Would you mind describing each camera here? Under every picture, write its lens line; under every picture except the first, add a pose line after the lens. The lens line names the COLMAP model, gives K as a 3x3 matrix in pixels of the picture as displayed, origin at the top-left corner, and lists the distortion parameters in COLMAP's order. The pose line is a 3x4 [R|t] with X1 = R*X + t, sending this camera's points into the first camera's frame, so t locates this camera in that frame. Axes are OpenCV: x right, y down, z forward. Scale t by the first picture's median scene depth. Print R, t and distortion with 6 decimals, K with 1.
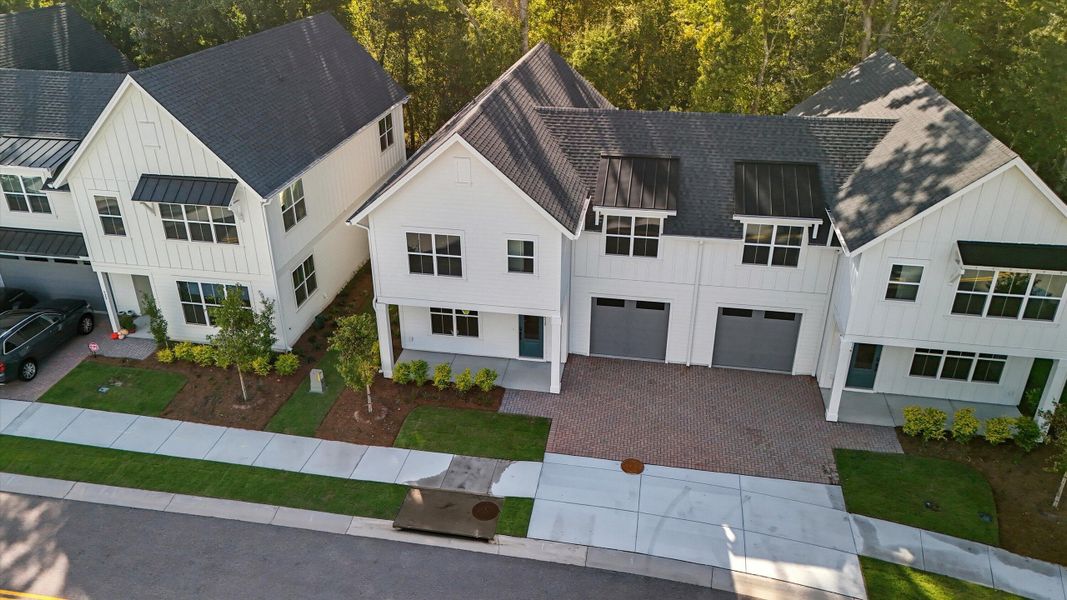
lens RADIAL K [[785.8, 0, 526.7], [0, 785.8, 298.1], [0, 0, 1]] dist [0.083609, -0.086592]
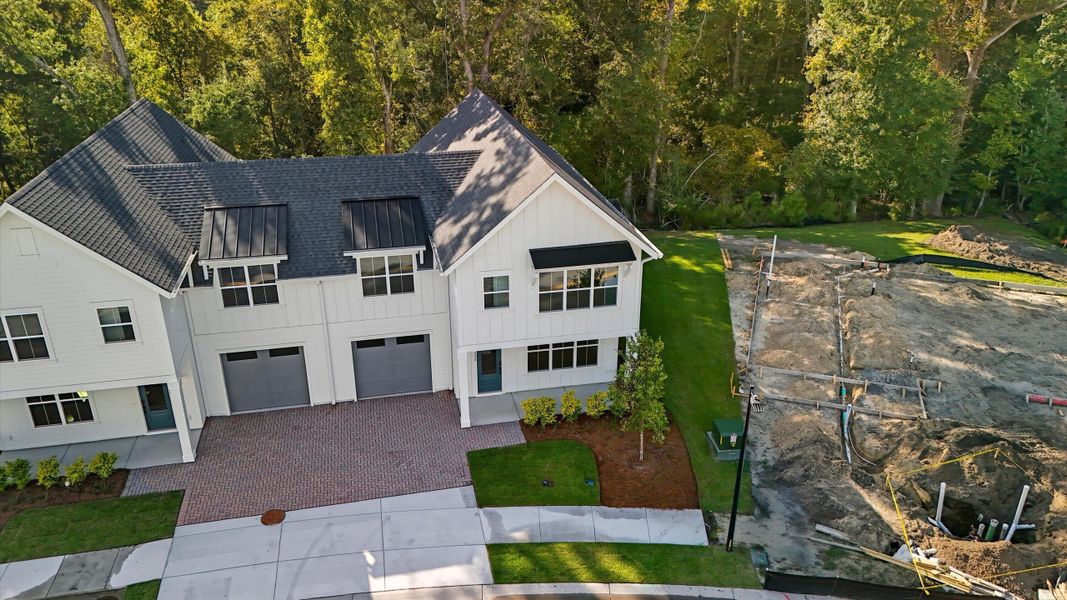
lens RADIAL K [[785.8, 0, 526.7], [0, 785.8, 298.1], [0, 0, 1]] dist [0.083609, -0.086592]
pose [[0.927624, -0.152423, 0.341000, 0.118629], [0.171285, 0.984886, -0.025716, 0.022262], [-0.331926, 0.082263, 0.939712, -0.048391]]
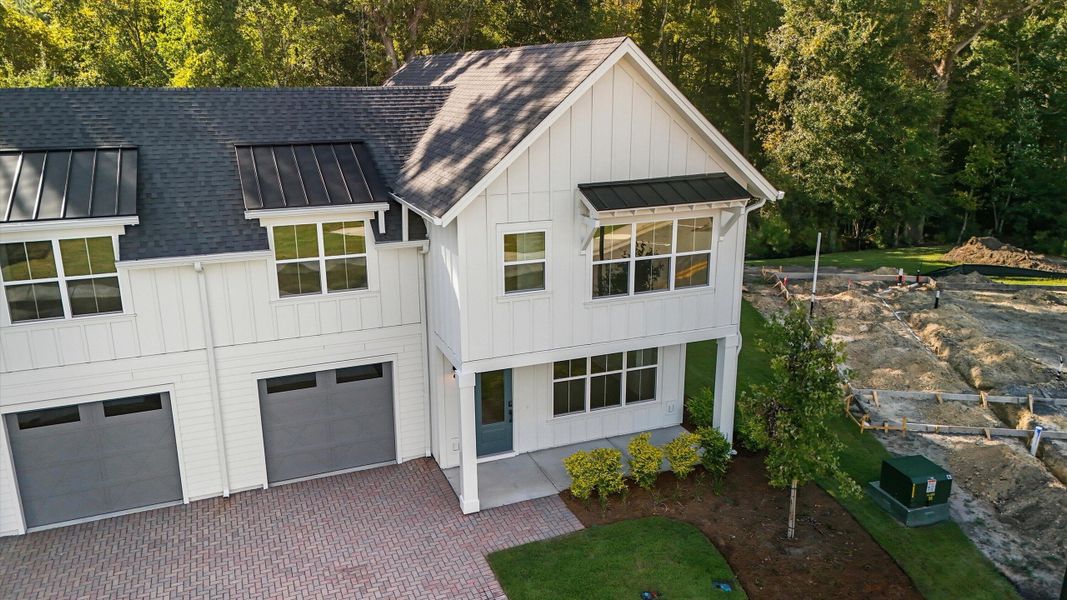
lens RADIAL K [[785.8, 0, 526.7], [0, 785.8, 298.1], [0, 0, 1]] dist [0.083609, -0.086592]
pose [[0.851342, -0.145635, 0.503991, 0.130207], [0.242329, 0.961230, -0.131581, 0.083113], [-0.465288, 0.234152, 0.853627, 0.404815]]
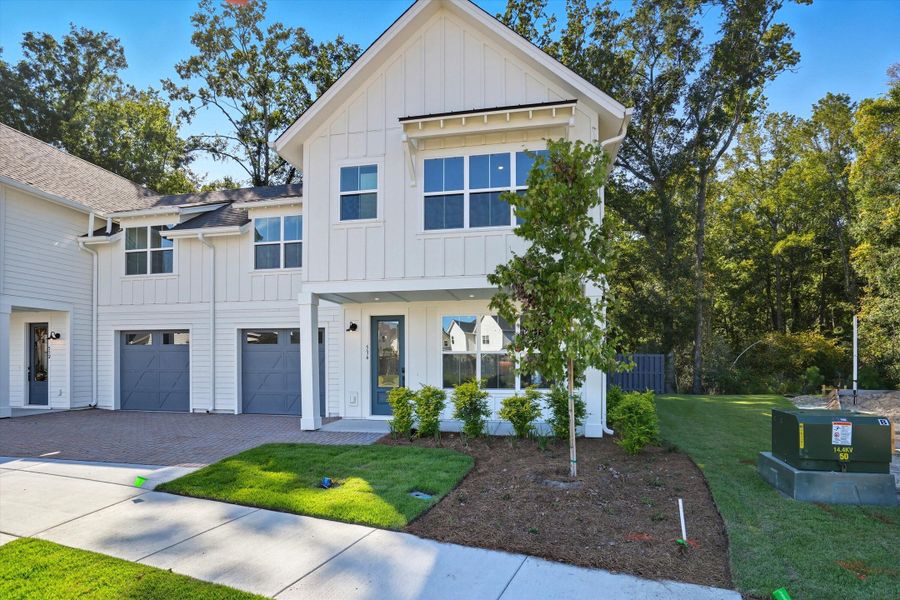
lens RADIAL K [[459.2, 0, 452.7], [0, 459.2, 363.8], [0, 0, 1]] dist [-0.122161, 0.099208]
pose [[0.999991, 0.003483, -0.002407, 0.496401], [-0.004195, 0.891880, -0.452253, 0.273886], [0.000572, 0.452259, 0.891887, 0.618683]]
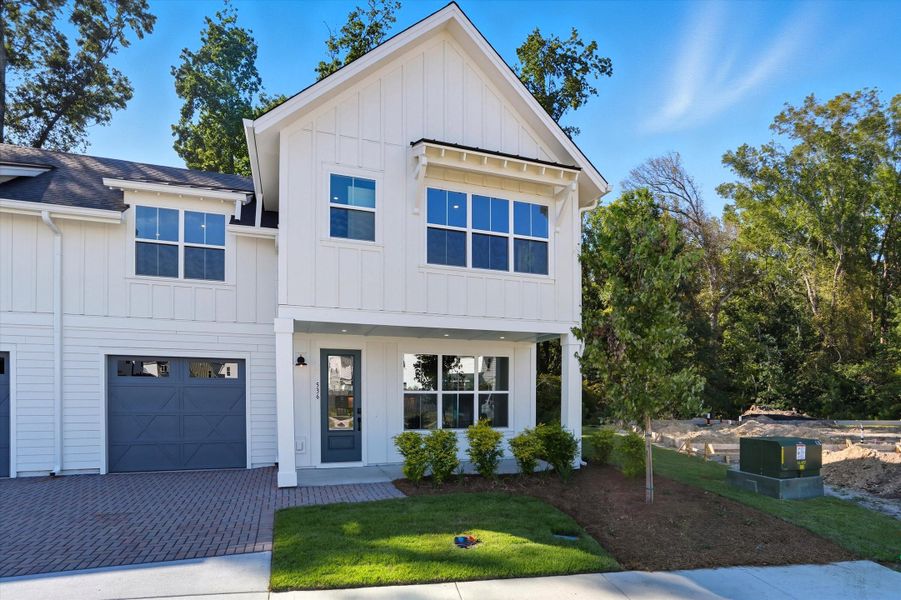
lens RADIAL K [[468.7, 0, 457.4], [0, 468.7, 394.9], [0, 0, 1]] dist [-0.063286, 0.026733]
pose [[0.869039, 0.006545, 0.494700, 0.321155], [0.220564, 0.889921, -0.399239, 0.248994], [-0.442857, 0.456067, 0.771933, 0.657228]]
